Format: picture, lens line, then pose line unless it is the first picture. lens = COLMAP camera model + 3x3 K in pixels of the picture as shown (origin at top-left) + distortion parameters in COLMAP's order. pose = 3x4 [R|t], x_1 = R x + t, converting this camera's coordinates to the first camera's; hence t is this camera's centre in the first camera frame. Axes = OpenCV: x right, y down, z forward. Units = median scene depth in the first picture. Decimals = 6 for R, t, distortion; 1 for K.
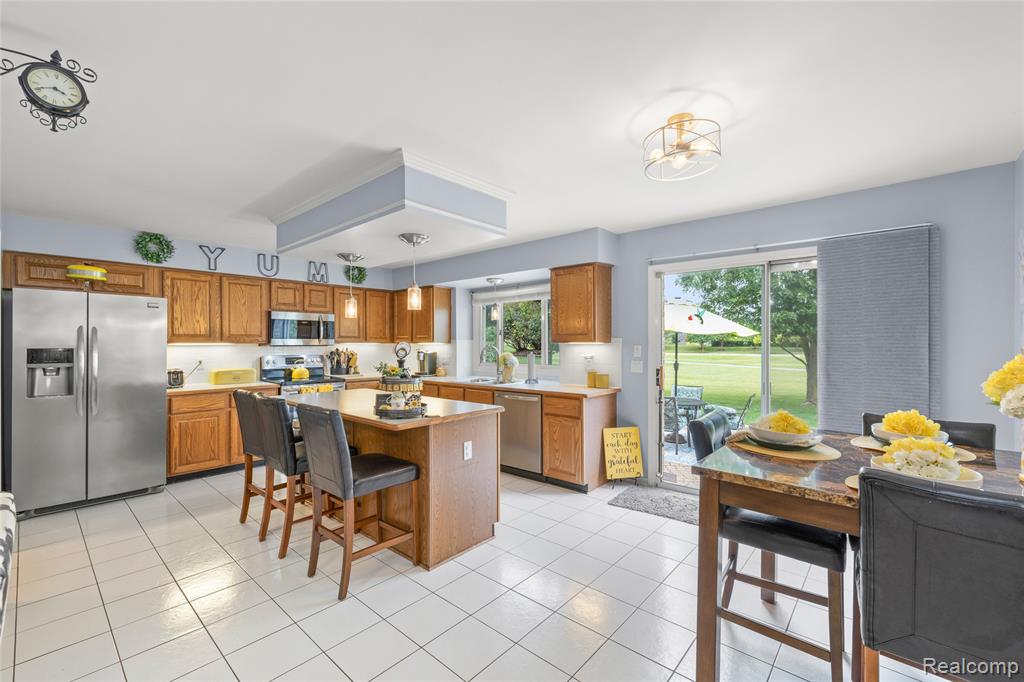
lens RADIAL K [[429.0, 0, 510.1], [0, 429.0, 343.8], [0, 0, 1]] dist [0.002417, 0.000142]
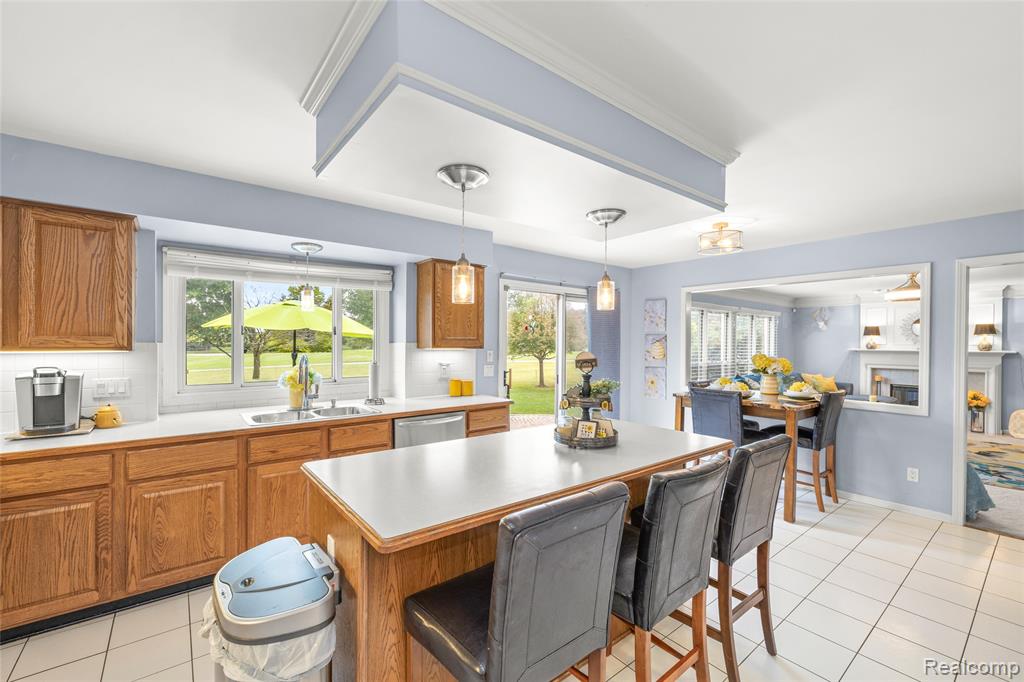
lens RADIAL K [[429.0, 0, 508.7], [0, 429.0, 343.1], [0, 0, 1]] dist [0.002417, 0.000142]
pose [[0.172728, 0.002915, 0.984965, -0.645277], [-0.002122, 0.999994, -0.002588, -0.011031], [-0.984967, -0.001643, 0.172733, 0.672111]]
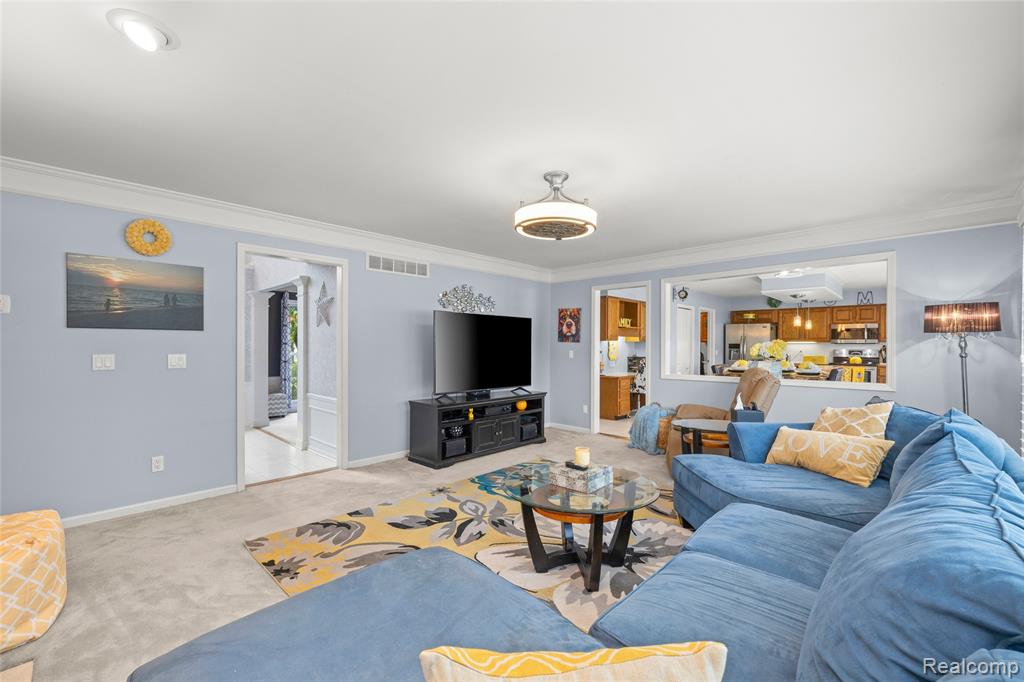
lens RADIAL K [[429.0, 0, 511.3], [0, 429.0, 344.3], [0, 0, 1]] dist [0.002417, 0.000142]
pose [[-0.046890, -0.003140, -0.998895, 1.414624], [-0.009738, 0.999949, -0.002686, 0.028071], [0.998853, 0.009601, -0.046918, -0.289074]]
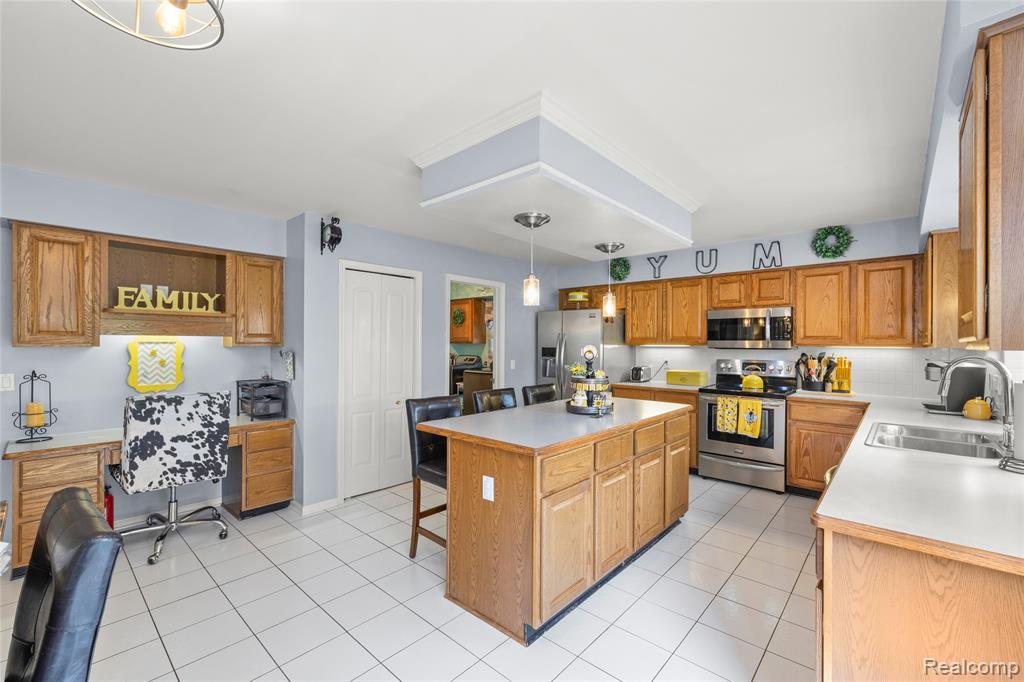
lens RADIAL K [[429.0, 0, 511.0], [0, 429.0, 343.0], [0, 0, 1]] dist [0.002417, 0.000142]
pose [[-0.008274, -0.000255, -0.999966, 0.389435], [-0.008559, 0.999963, -0.000184, -0.003058], [0.999929, 0.008557, -0.008276, 0.622814]]
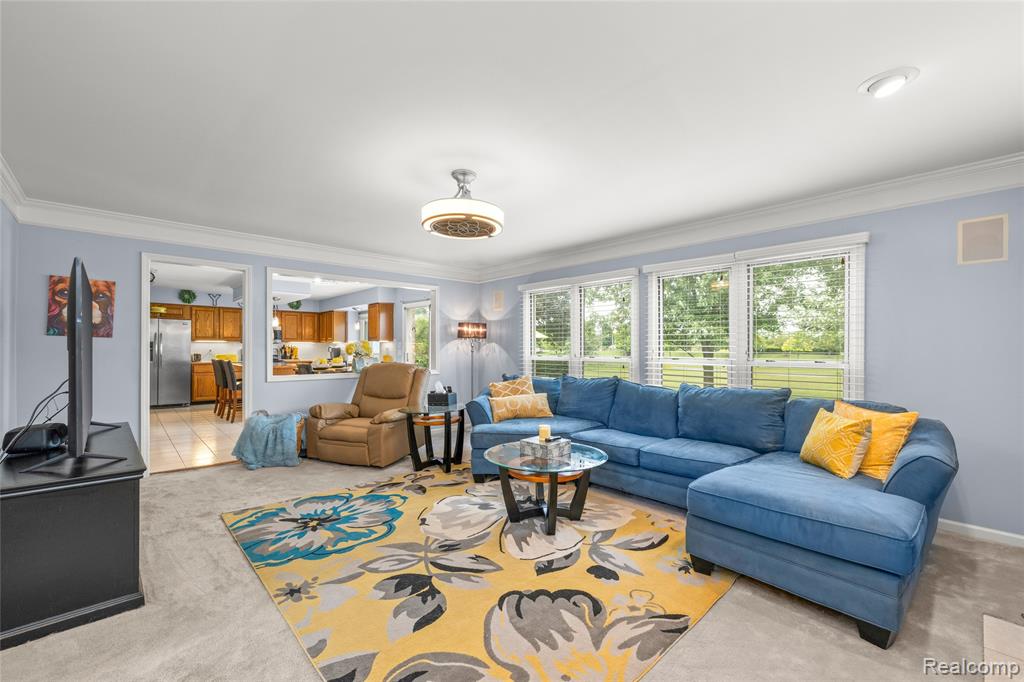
lens RADIAL K [[429.0, 0, 510.1], [0, 429.0, 349.2], [0, 0, 1]] dist [0.002417, 0.000142]
pose [[0.994563, 0.005955, -0.103964, 0.911373], [-0.006434, 0.999970, -0.004271, 0.037224], [0.103935, 0.004917, 0.994572, -0.882396]]
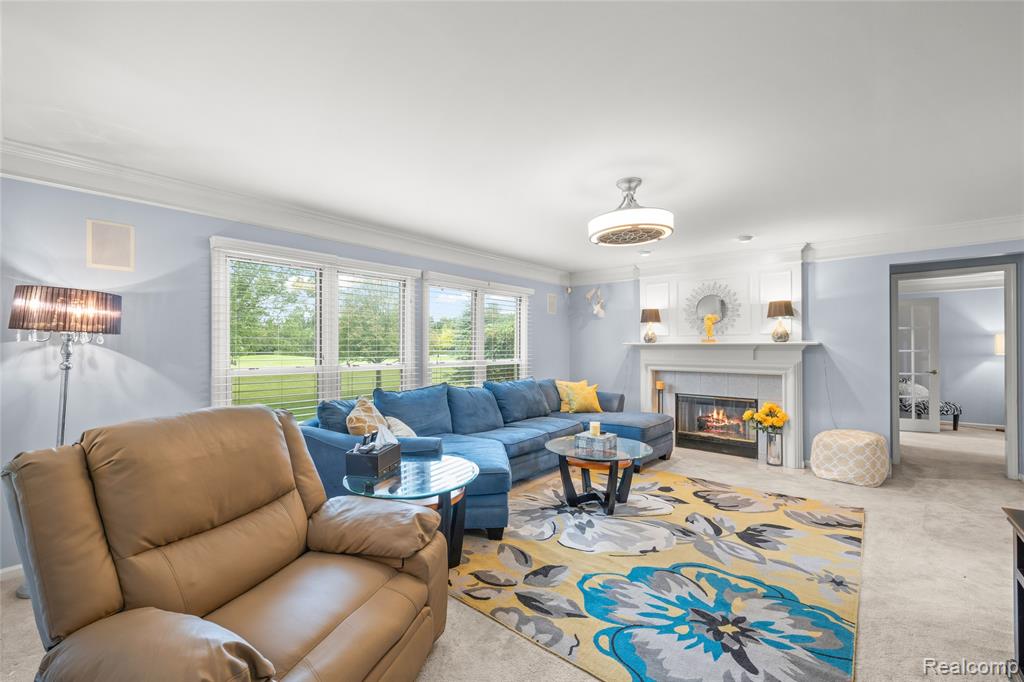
lens RADIAL K [[429.0, 0, 514.2], [0, 429.0, 342.6], [0, 0, 1]] dist [0.002417, 0.000142]
pose [[-0.021871, 0.016515, 0.999624, 0.146419], [0.006328, 0.999846, -0.016381, 0.022619], [-0.999741, 0.005967, -0.021973, -0.070567]]
